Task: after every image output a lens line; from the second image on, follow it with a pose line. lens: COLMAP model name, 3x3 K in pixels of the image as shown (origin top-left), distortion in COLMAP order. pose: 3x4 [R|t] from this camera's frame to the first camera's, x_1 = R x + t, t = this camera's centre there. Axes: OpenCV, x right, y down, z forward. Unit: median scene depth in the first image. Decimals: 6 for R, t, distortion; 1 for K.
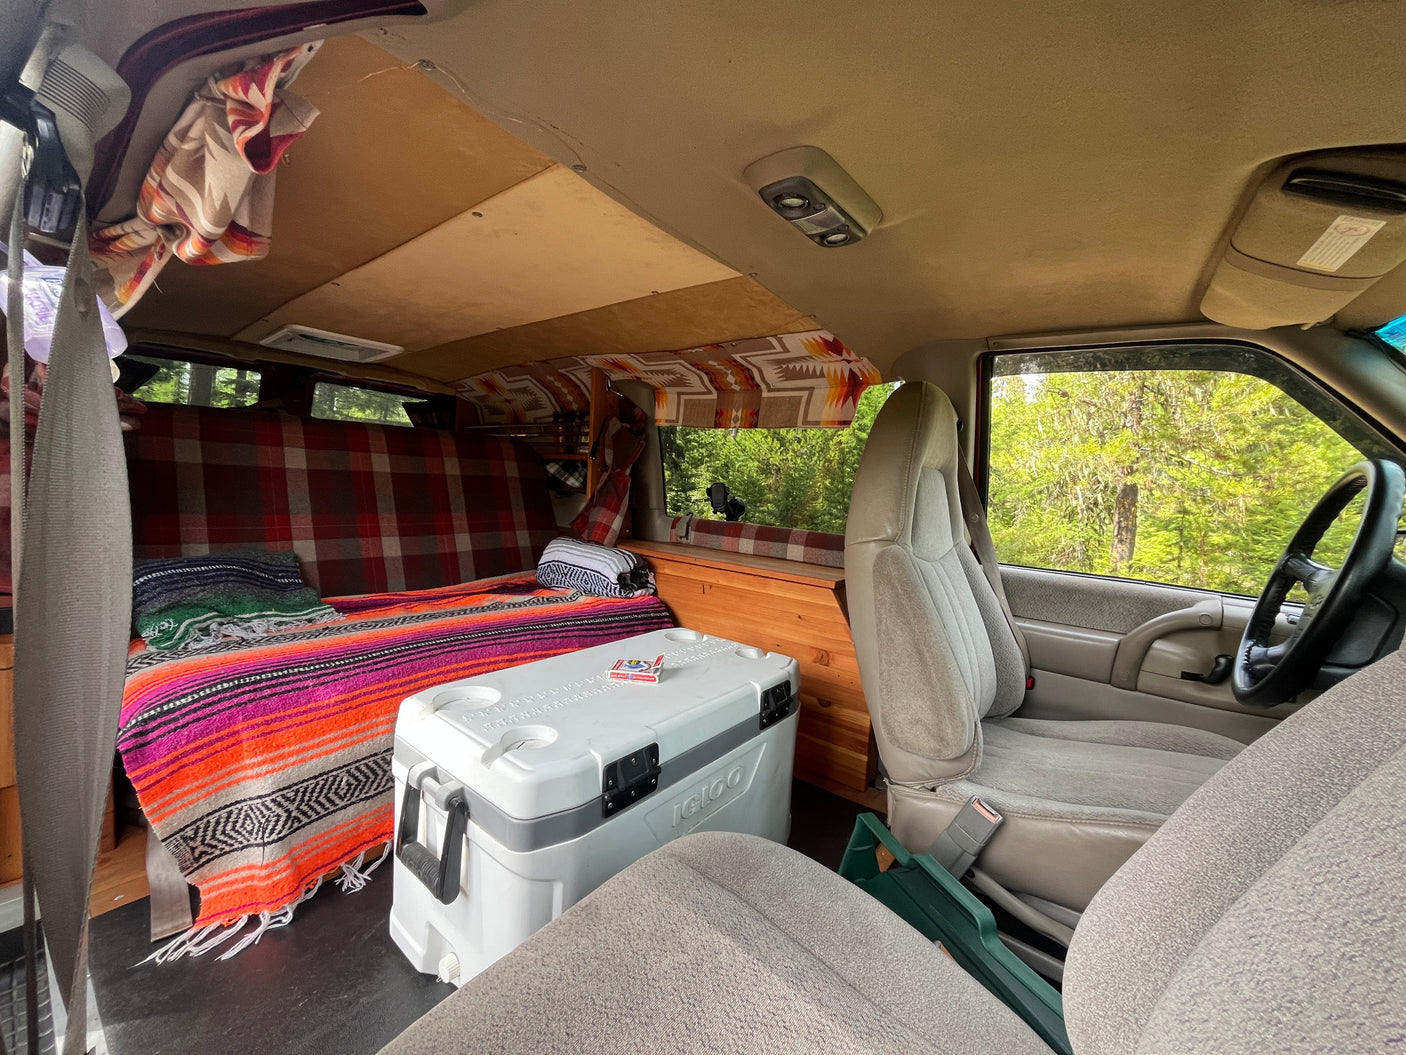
lens RADIAL K [[571.9, 0, 706.0], [0, 571.9, 527.5], [0, 0, 1]] dist [-0.002079, -0.000331]
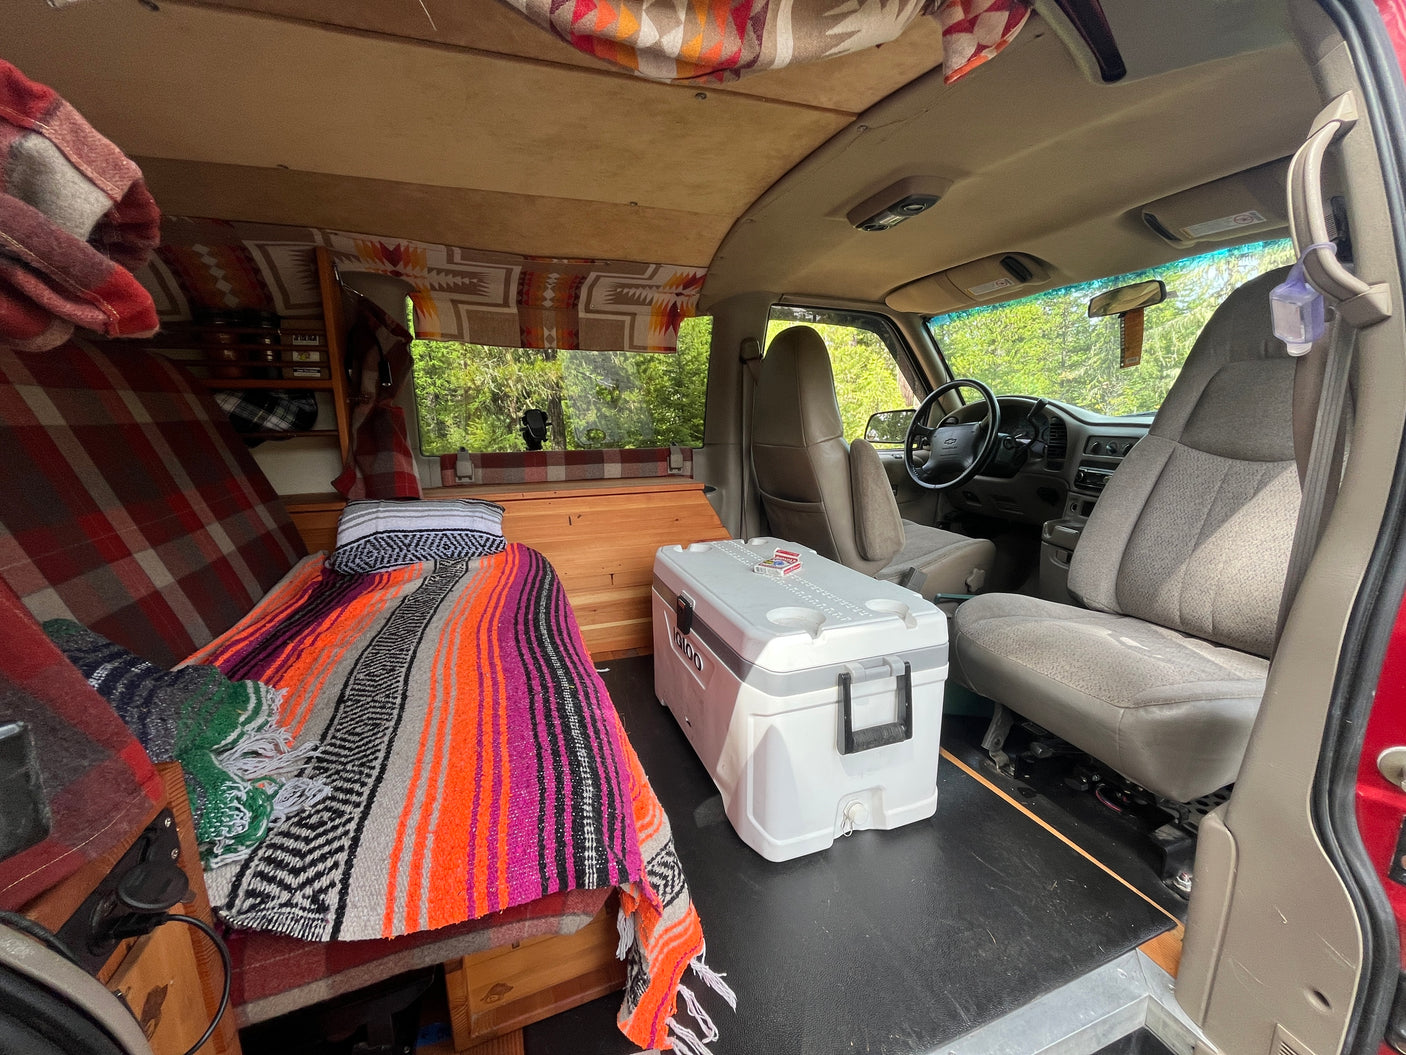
lens RADIAL K [[571.9, 0, 706.0], [0, 571.9, 527.5], [0, 0, 1]] dist [-0.002079, -0.000331]
pose [[0.516184, -0.228194, 0.825519, -0.722971], [0.109084, 0.973520, 0.200896, -0.053263], [-0.849502, -0.013649, 0.527408, 0.308764]]
